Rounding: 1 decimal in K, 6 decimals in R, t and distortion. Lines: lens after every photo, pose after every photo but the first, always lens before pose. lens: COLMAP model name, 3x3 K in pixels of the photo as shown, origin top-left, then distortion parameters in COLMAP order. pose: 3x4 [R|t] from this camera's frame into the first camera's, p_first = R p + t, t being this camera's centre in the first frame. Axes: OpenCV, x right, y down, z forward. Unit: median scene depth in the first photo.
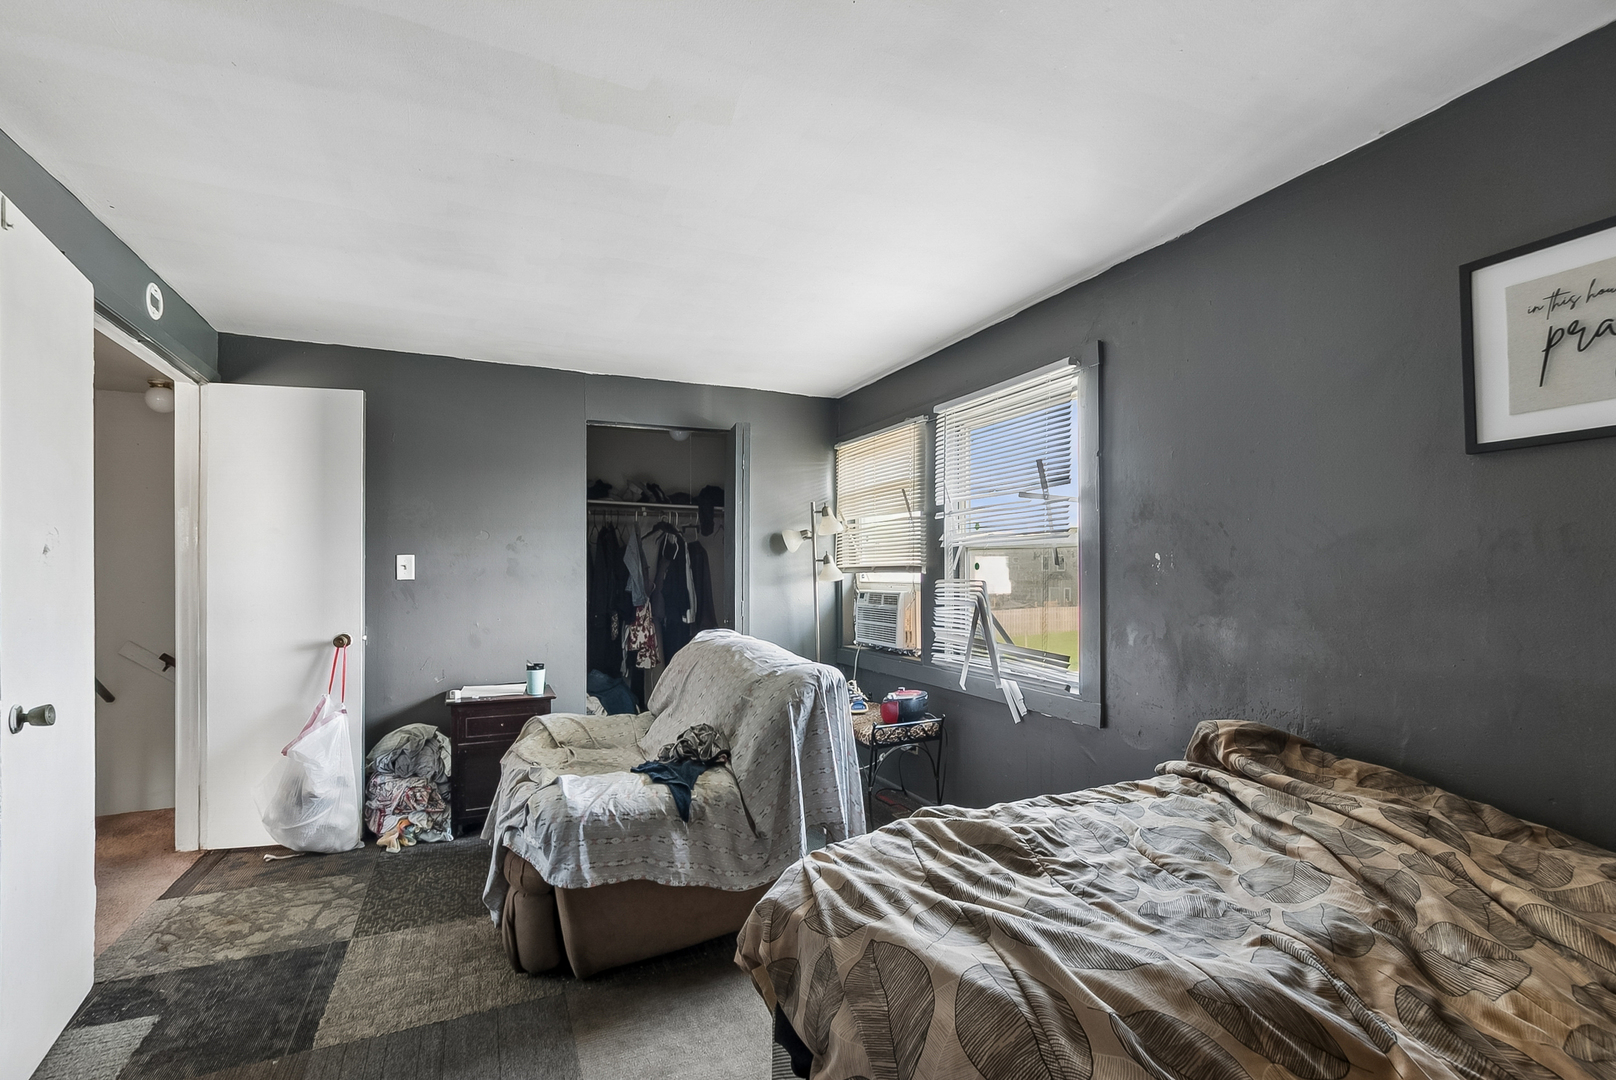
lens RADIAL K [[728.5, 0, 808.7], [0, 728.5, 553.1], [0, 0, 1]] dist [-0.003176, -0.000320]
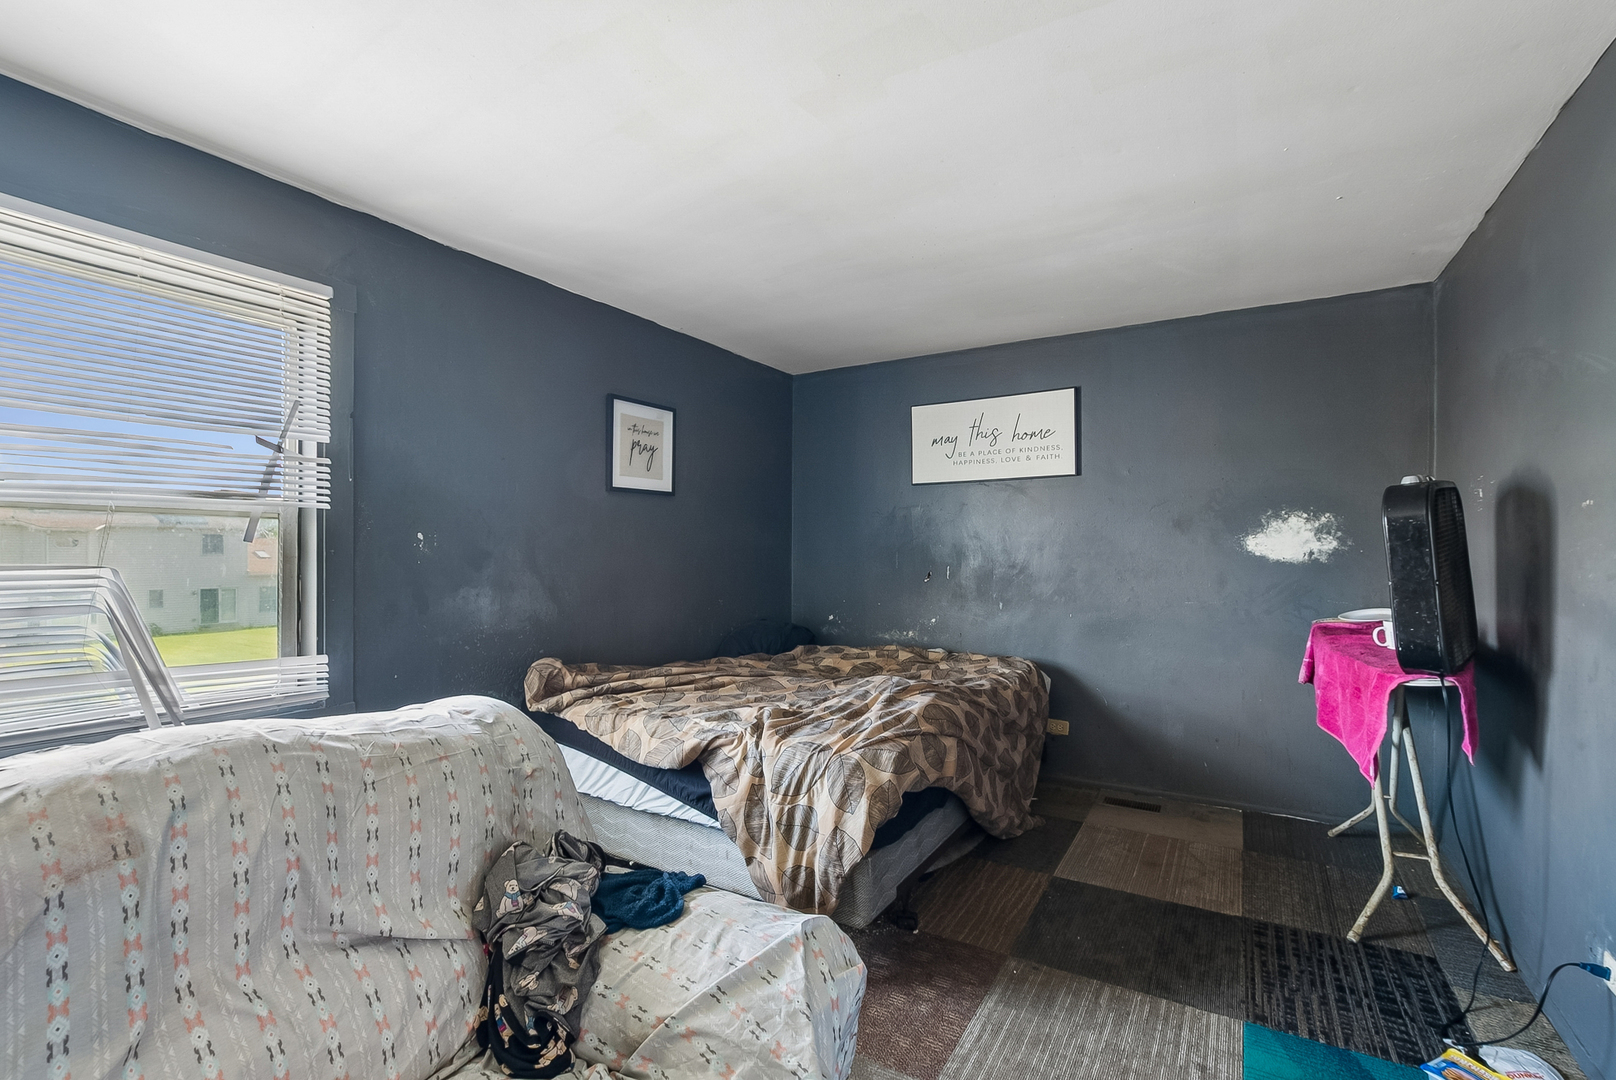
lens RADIAL K [[728.5, 0, 808.9], [0, 728.5, 547.1], [0, 0, 1]] dist [-0.003176, -0.000320]
pose [[-0.563814, 0.007577, 0.825867, -1.026096], [-0.018413, 0.999594, -0.021741, 0.048478], [-0.825697, -0.027465, -0.563445, 1.686791]]
